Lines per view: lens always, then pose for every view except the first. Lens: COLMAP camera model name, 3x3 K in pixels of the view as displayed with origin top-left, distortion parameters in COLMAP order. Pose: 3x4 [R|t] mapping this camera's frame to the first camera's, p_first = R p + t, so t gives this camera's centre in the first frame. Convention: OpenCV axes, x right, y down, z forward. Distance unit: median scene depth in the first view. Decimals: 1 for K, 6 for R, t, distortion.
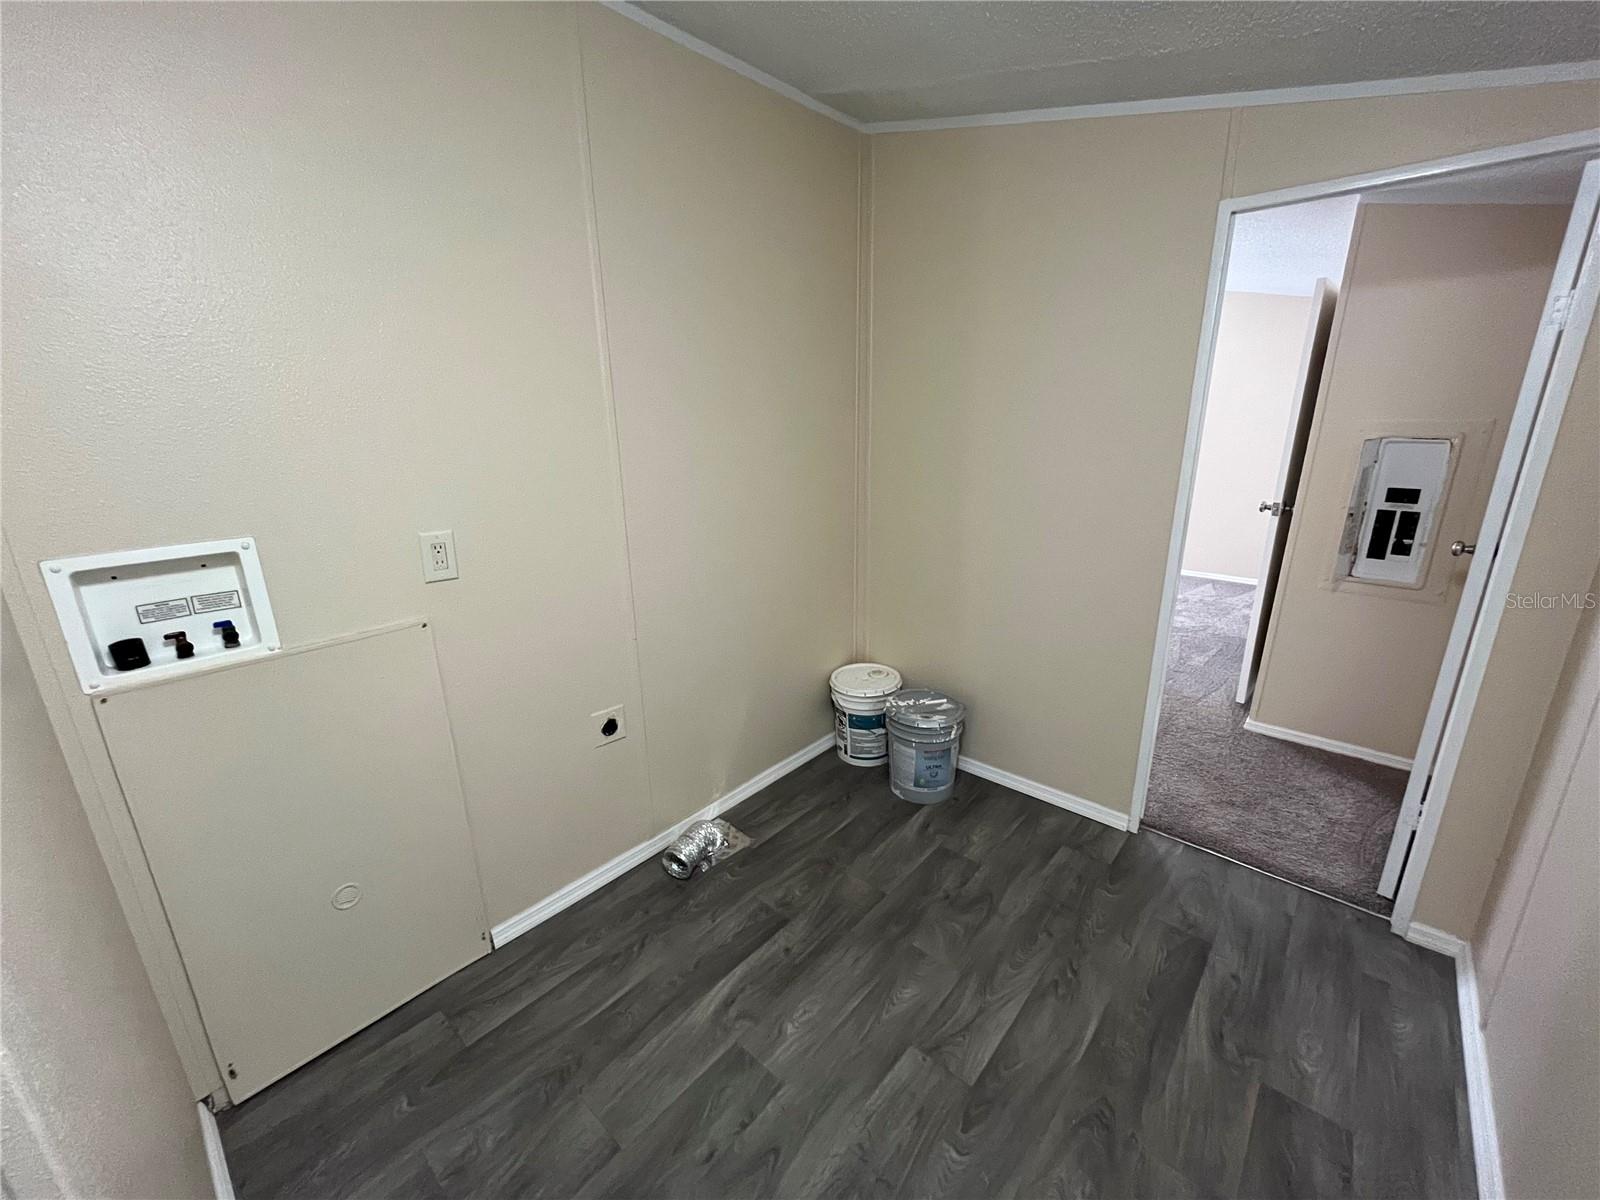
lens RADIAL K [[646.1, 0, 811.1], [0, 646.1, 590.3], [0, 0, 1]] dist [-0.002534, -0.000336]
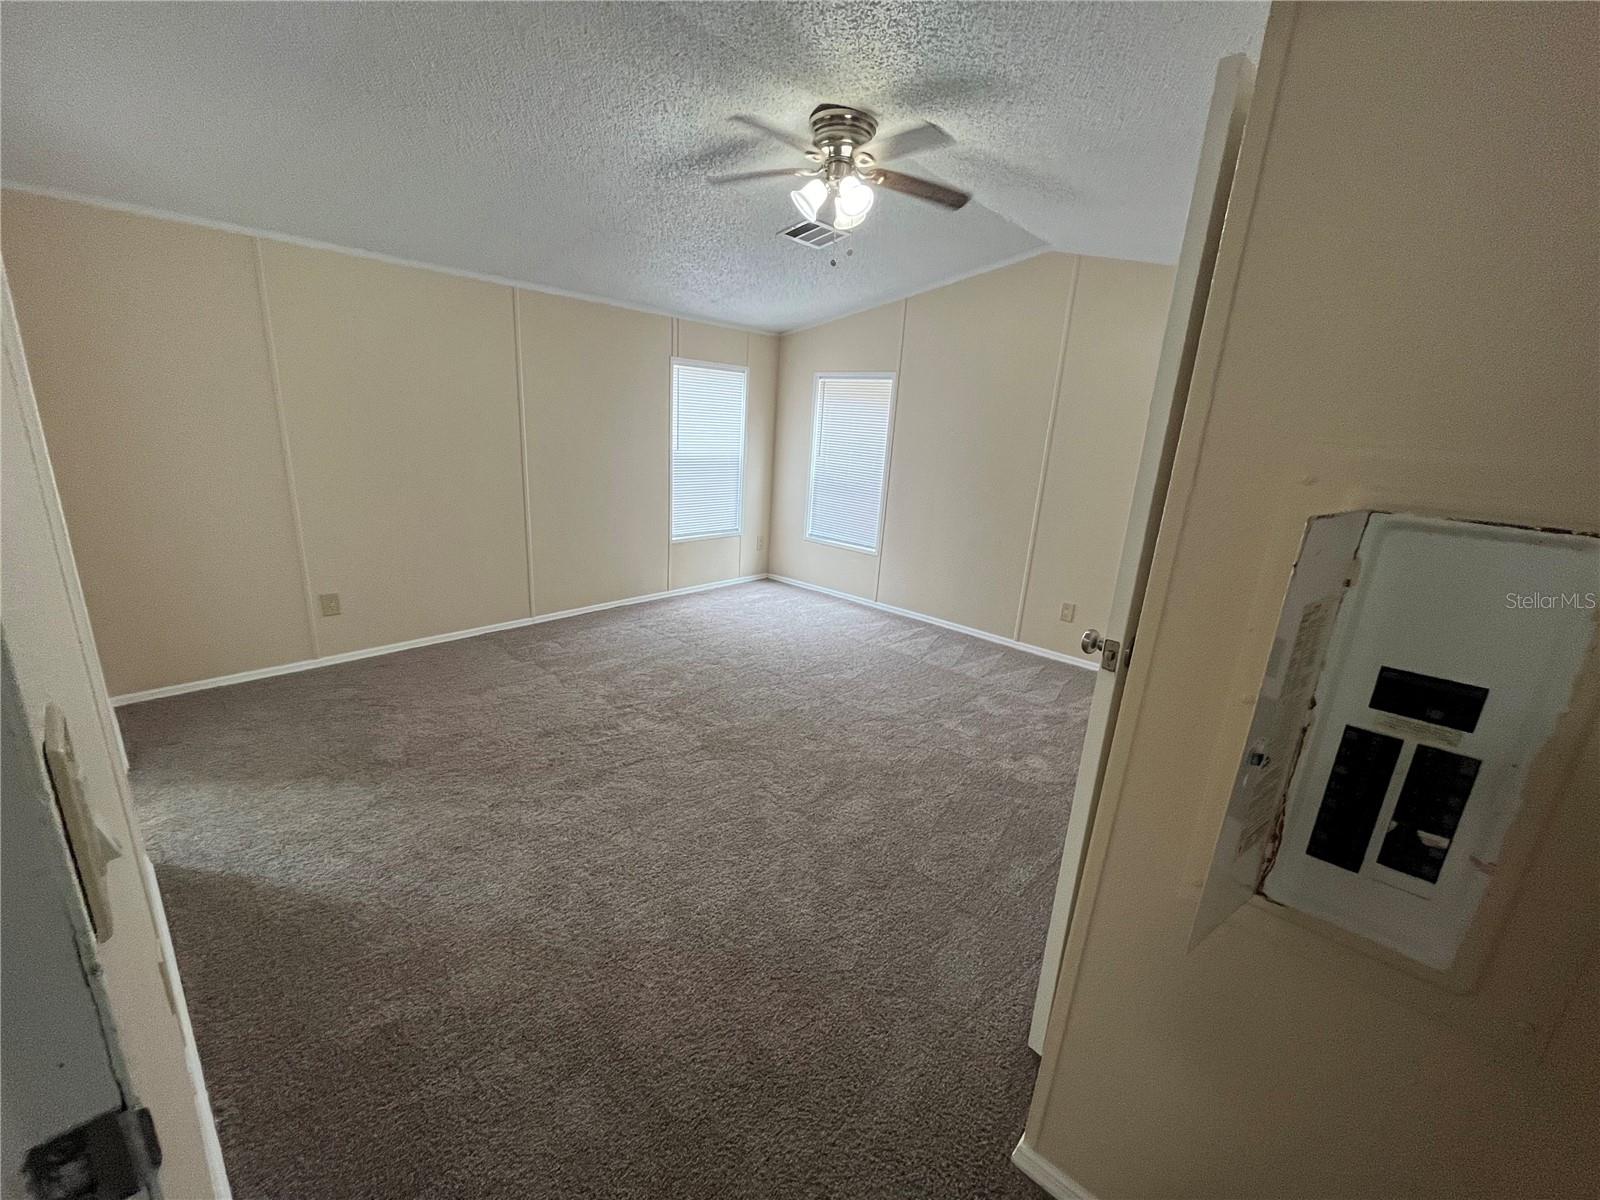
lens RADIAL K [[646.1, 0, 804.3], [0, 646.1, 596.1], [0, 0, 1]] dist [-0.002534, -0.000336]
pose [[0.998260, 0.058218, 0.009355, 0.601947], [-0.058182, 0.998298, -0.004113, -0.174993], [-0.009579, 0.003562, 0.999948, 0.680066]]
